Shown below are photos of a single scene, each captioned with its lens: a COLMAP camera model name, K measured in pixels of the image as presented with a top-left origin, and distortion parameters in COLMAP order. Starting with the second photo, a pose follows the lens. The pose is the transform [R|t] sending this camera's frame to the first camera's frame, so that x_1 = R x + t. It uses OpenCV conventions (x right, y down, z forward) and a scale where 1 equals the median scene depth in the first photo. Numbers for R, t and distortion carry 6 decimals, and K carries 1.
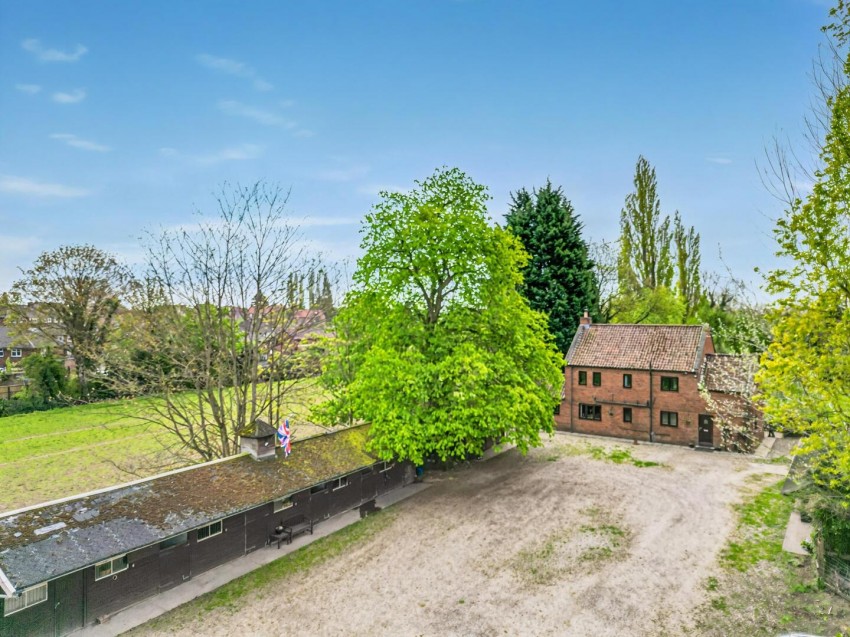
lens RADIAL K [[595.1, 0, 422.8], [0, 595.1, 317.3], [0, 0, 1]] dist [0.033087, -0.010701]
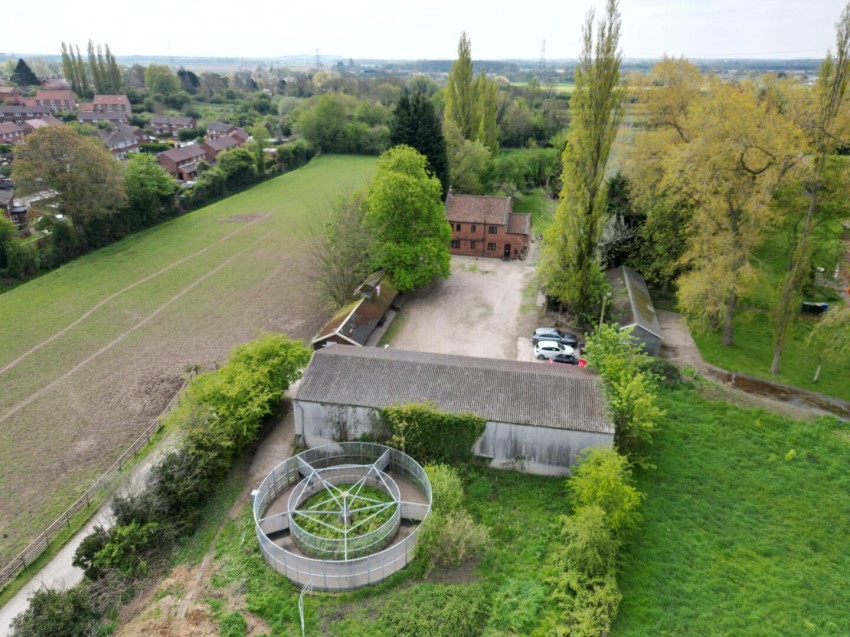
lens RADIAL K [[571.7, 0, 424.9], [0, 571.7, 322.1], [0, 0, 1]] dist [0.012035, 0.000766]
pose [[0.937856, -0.132189, 0.320863, -0.480039], [-0.006049, 0.918240, 0.395978, -0.373069], [-0.346973, -0.373311, 0.860377, -0.732544]]
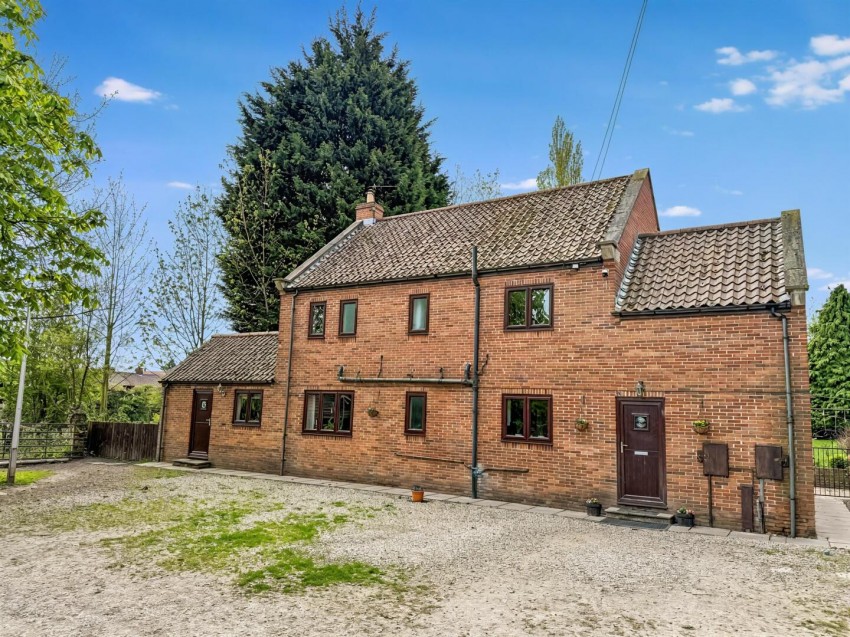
lens RADIAL K [[595.1, 0, 422.3], [0, 595.1, 321.6], [0, 0, 1]] dist [0.033087, -0.010701]
pose [[0.997232, 0.041943, 0.061389, 0.330215], [-0.032728, 0.989024, -0.144088, 0.163141], [-0.066759, 0.141680, 0.987659, 0.679455]]
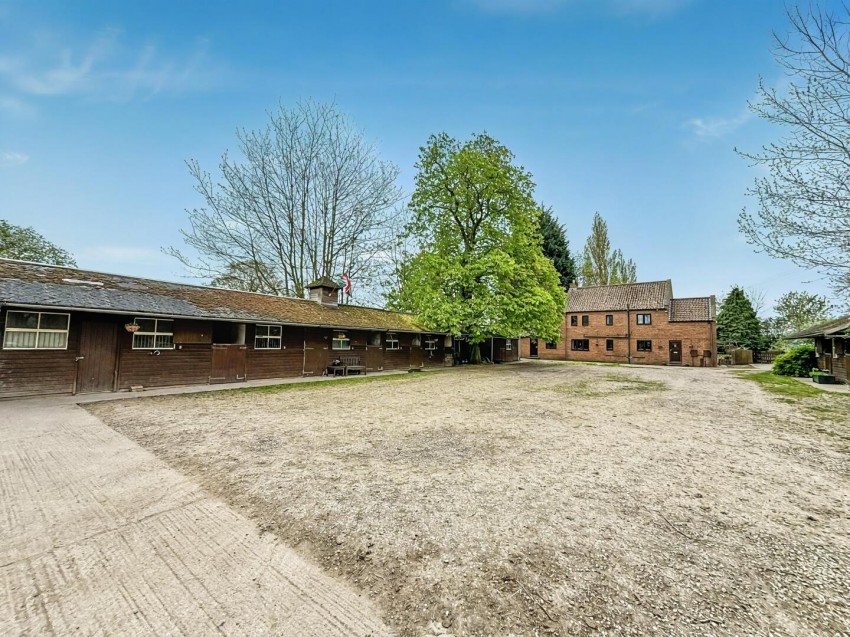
lens RADIAL K [[338.2, 0, 423.5], [0, 338.2, 315.6], [0, 0, 1]] dist [-0.001096, 0.000537]
pose [[0.995582, 0.013476, -0.092927, -0.008153], [-0.020798, 0.996715, -0.078278, 0.168997], [0.091567, 0.079865, 0.992591, 0.199382]]
